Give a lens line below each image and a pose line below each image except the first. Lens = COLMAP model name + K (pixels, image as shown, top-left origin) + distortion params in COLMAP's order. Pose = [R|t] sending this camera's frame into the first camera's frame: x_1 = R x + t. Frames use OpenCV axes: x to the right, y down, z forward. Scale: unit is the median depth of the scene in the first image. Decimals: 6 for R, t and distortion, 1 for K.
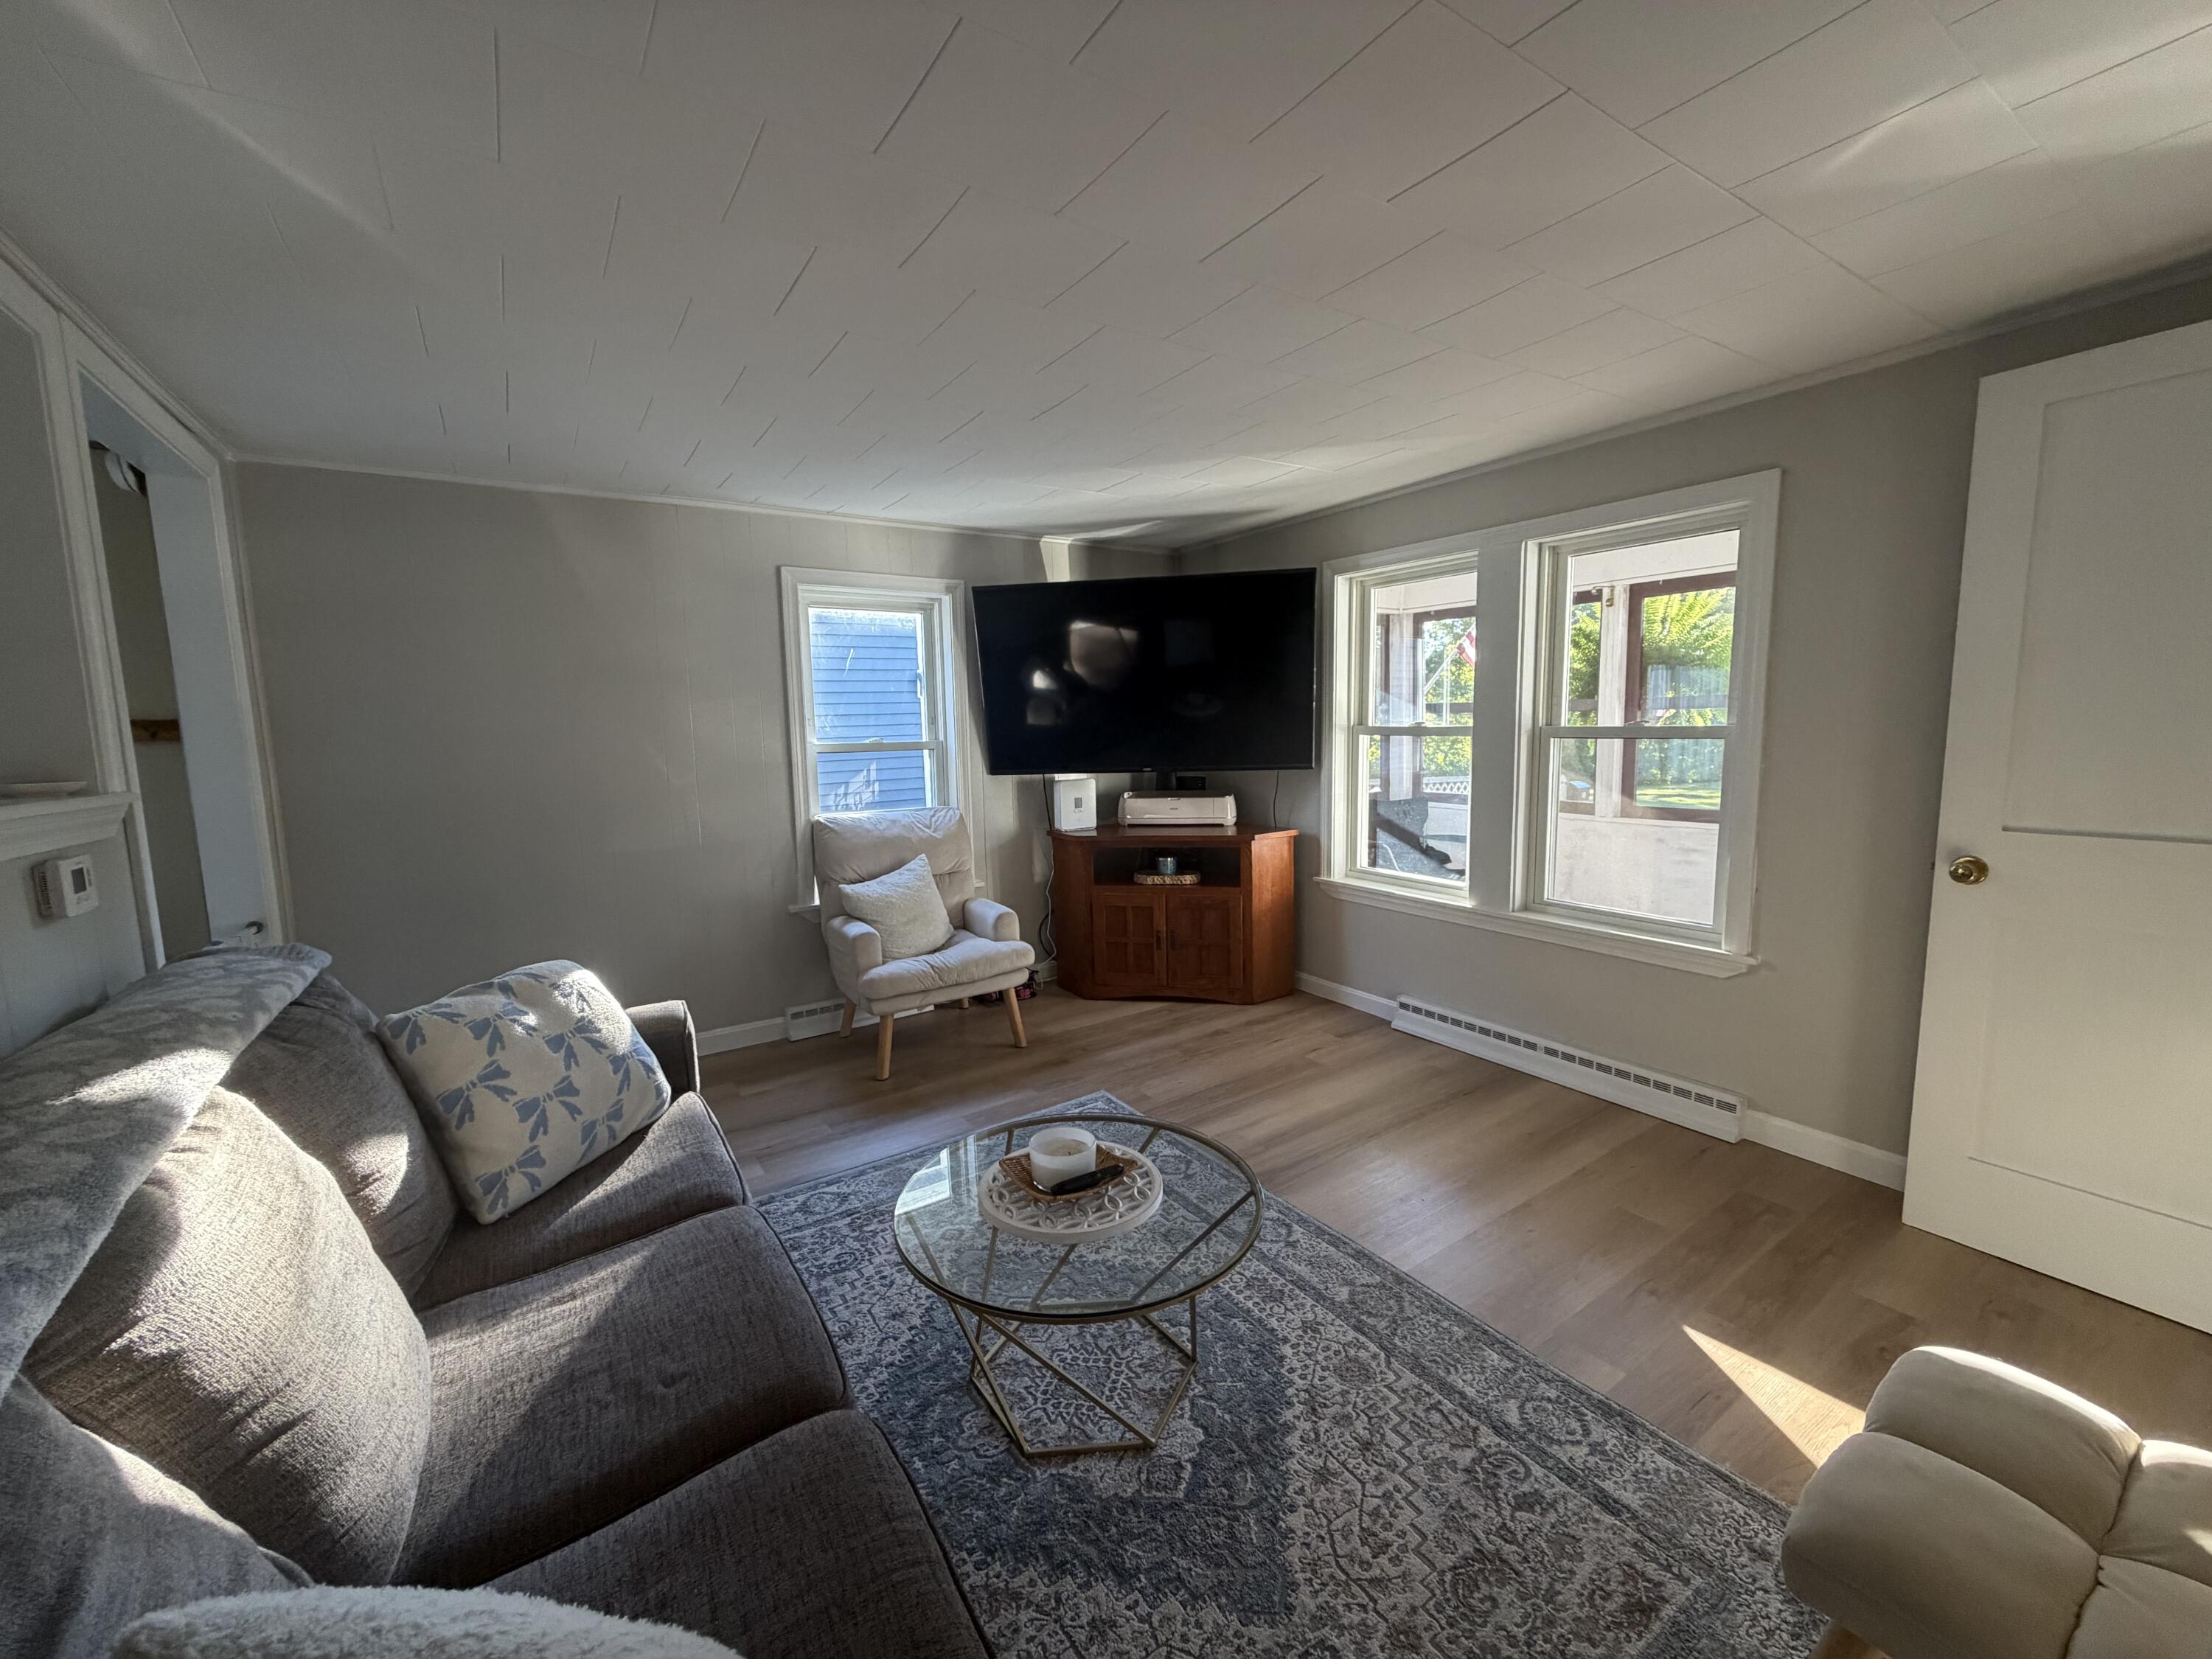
lens RADIAL K [[882.5, 0, 1101.9], [0, 882.5, 828.6], [0, 0, 1]] dist [-0.001193, 0.000415]
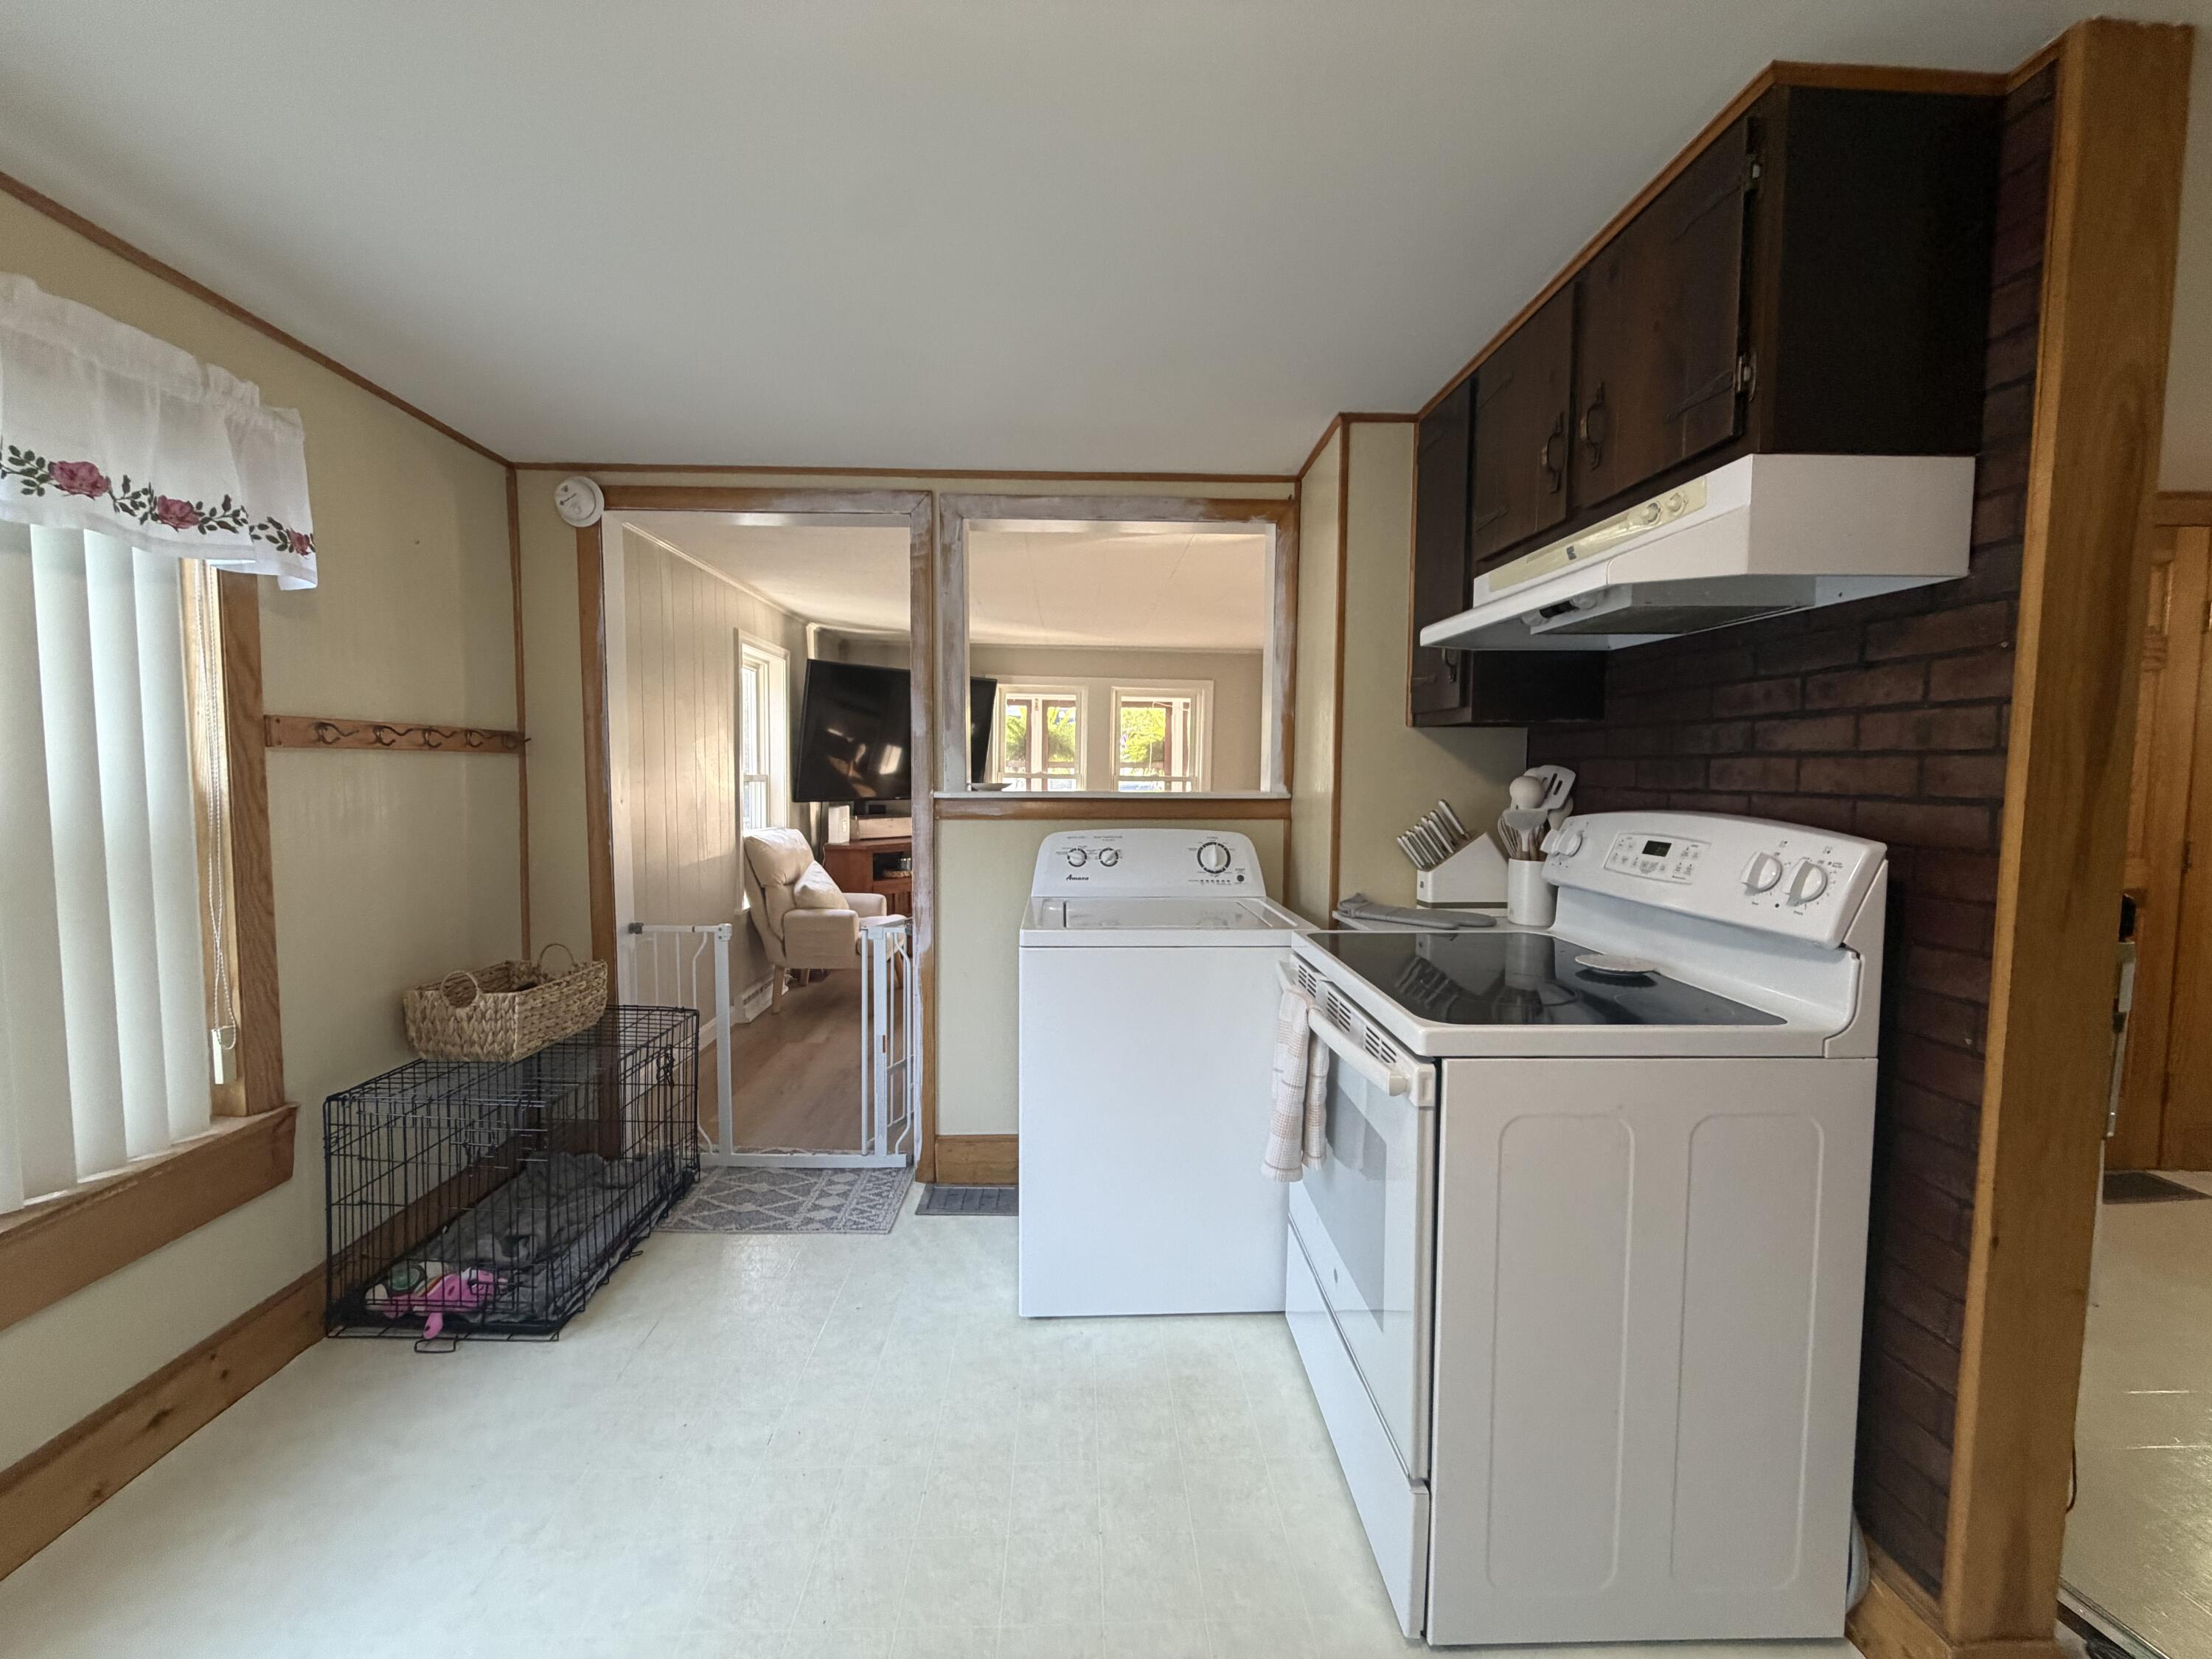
lens RADIAL K [[882.5, 0, 1101.9], [0, 882.5, 828.6], [0, 0, 1]] dist [-0.001193, 0.000415]
pose [[0.519954, -0.025040, 0.853827, -1.949064], [0.076077, 0.996955, -0.017091, 0.064662], [-0.850800, 0.073843, 0.520276, -0.074308]]
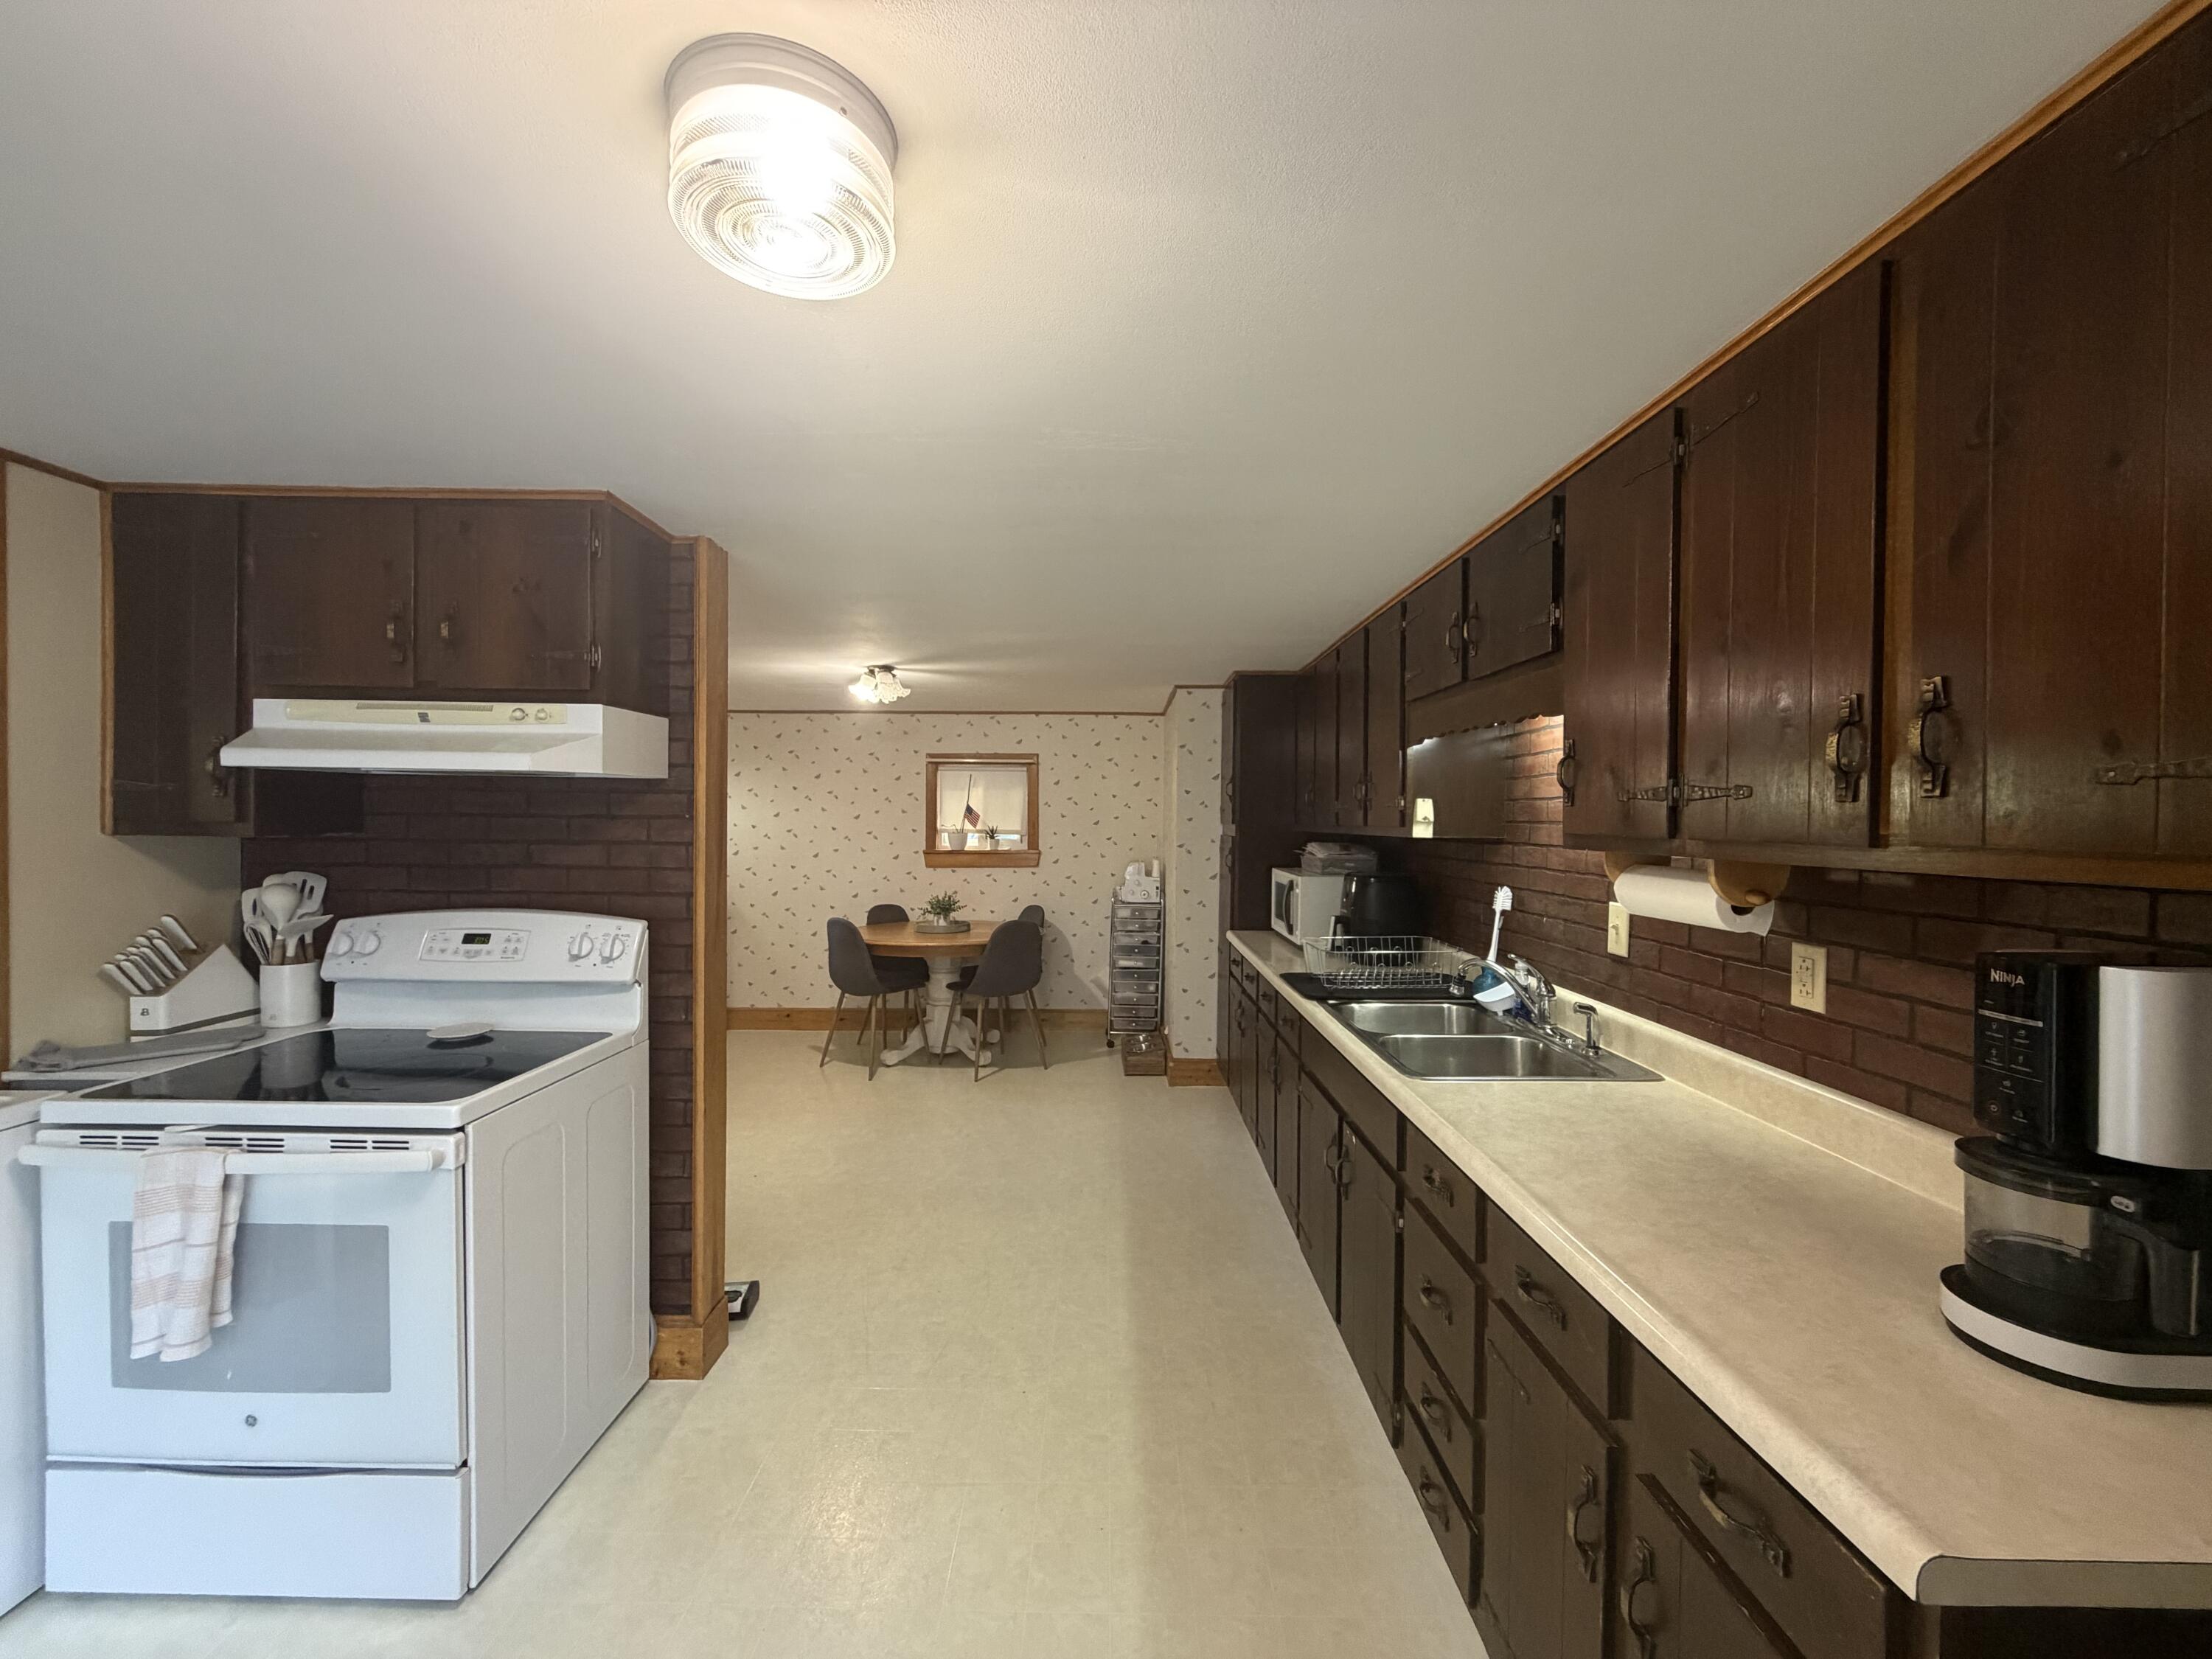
lens RADIAL K [[882.5, 0, 1101.9], [0, 882.5, 828.6], [0, 0, 1]] dist [-0.001193, 0.000415]
pose [[-0.833428, 0.013392, 0.552466, -2.223884], [0.076200, 0.992942, 0.090883, -0.059900], [-0.547350, 0.117843, -0.828566, 0.352658]]
